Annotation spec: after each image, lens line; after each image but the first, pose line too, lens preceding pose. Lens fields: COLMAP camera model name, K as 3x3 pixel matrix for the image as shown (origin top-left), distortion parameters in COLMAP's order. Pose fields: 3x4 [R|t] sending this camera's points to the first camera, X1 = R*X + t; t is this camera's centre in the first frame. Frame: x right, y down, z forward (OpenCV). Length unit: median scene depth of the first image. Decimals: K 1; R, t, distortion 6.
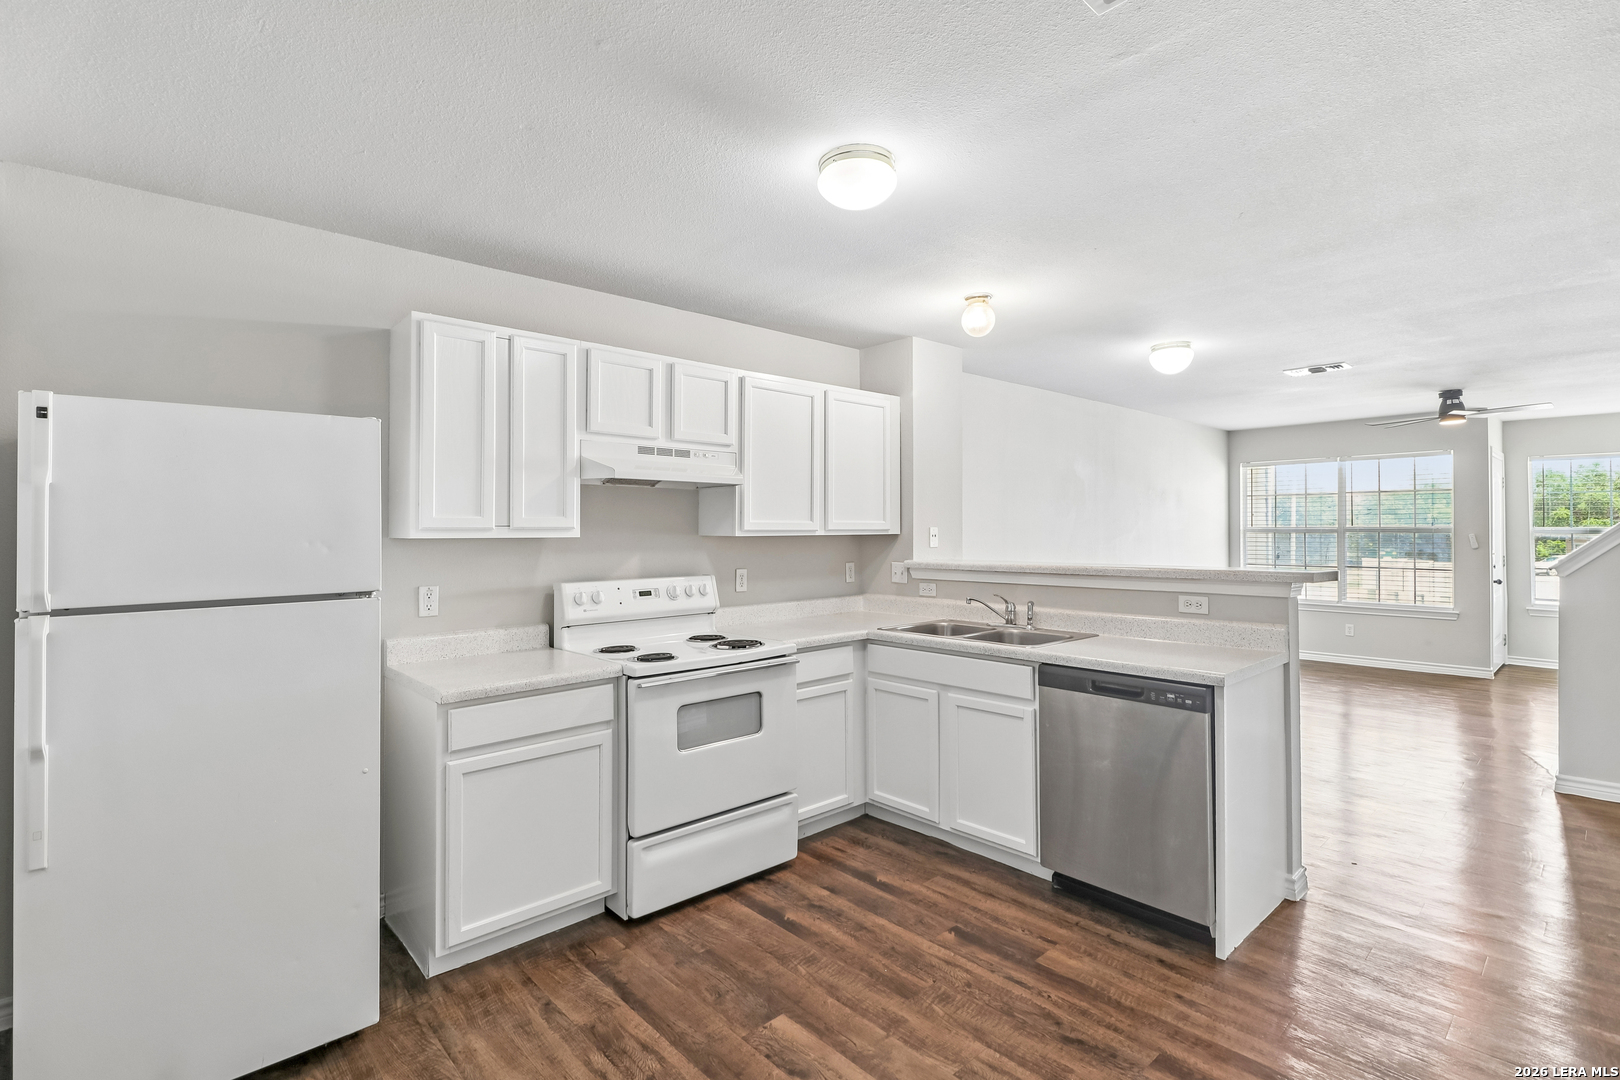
lens RADIAL K [[755.0, 0, 790.0], [0, 755.0, 525.3], [0, 0, 1]] dist [0.000388, -0.016781]
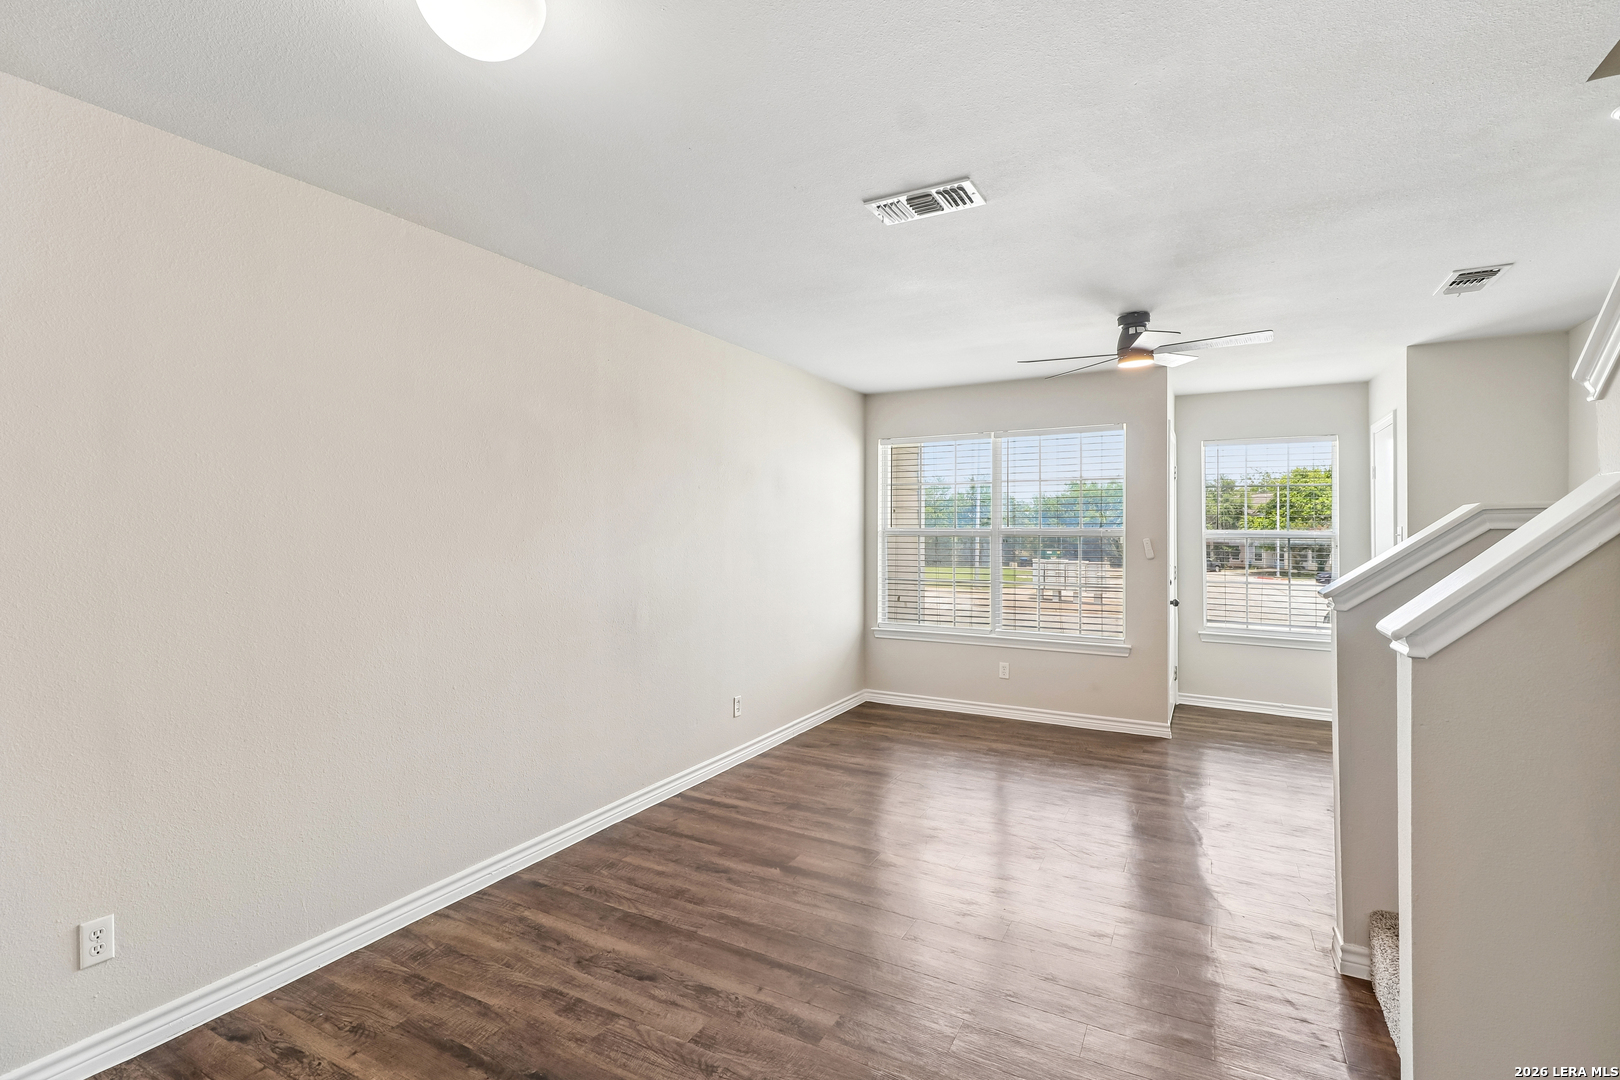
lens RADIAL K [[755.0, 0, 790.0], [0, 755.0, 525.3], [0, 0, 1]] dist [0.000388, -0.016781]
pose [[0.944301, 0.008041, 0.328985, 0.464078], [-0.008162, 0.999966, -0.001014, 0.002417], [-0.328982, -0.001728, 0.944334, 0.570599]]
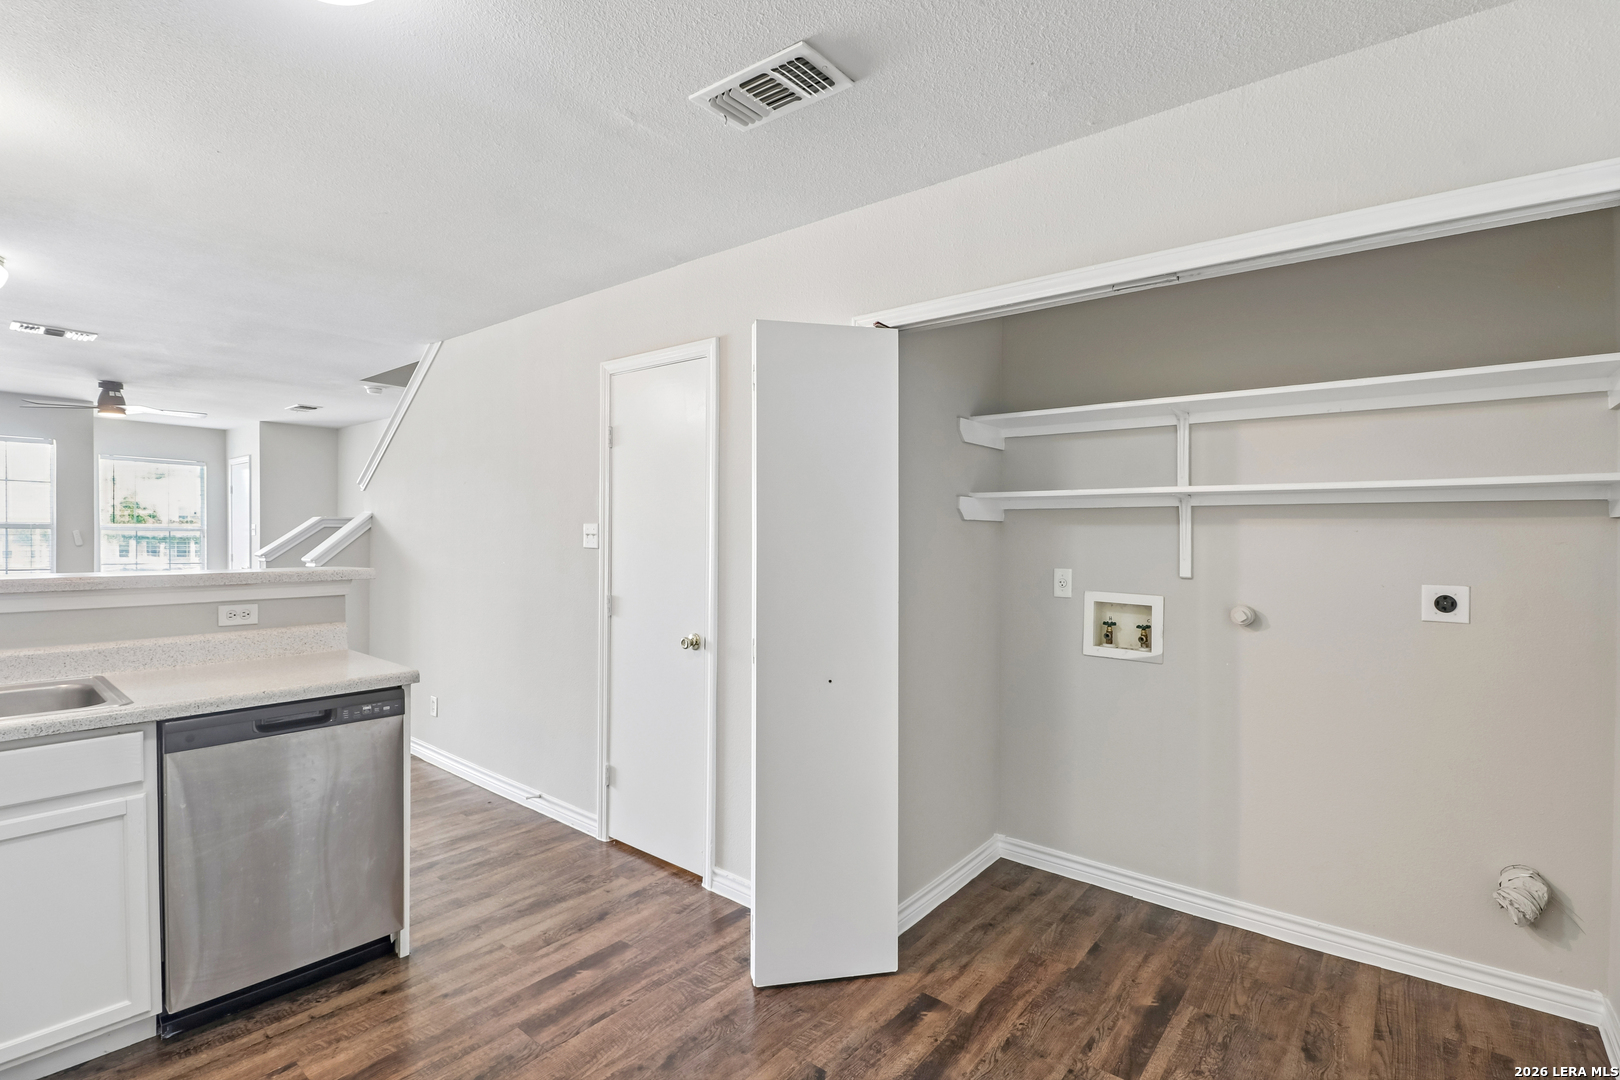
lens RADIAL K [[772.1, 0, 793.0], [0, 772.1, 538.0], [0, 0, 1]] dist [-0.004179, -0.001135]
pose [[-0.141912, -0.003661, 0.989873, -0.250808], [-0.016742, 0.999859, 0.001298, 0.004584], [-0.989738, -0.016388, -0.141953, 0.312643]]
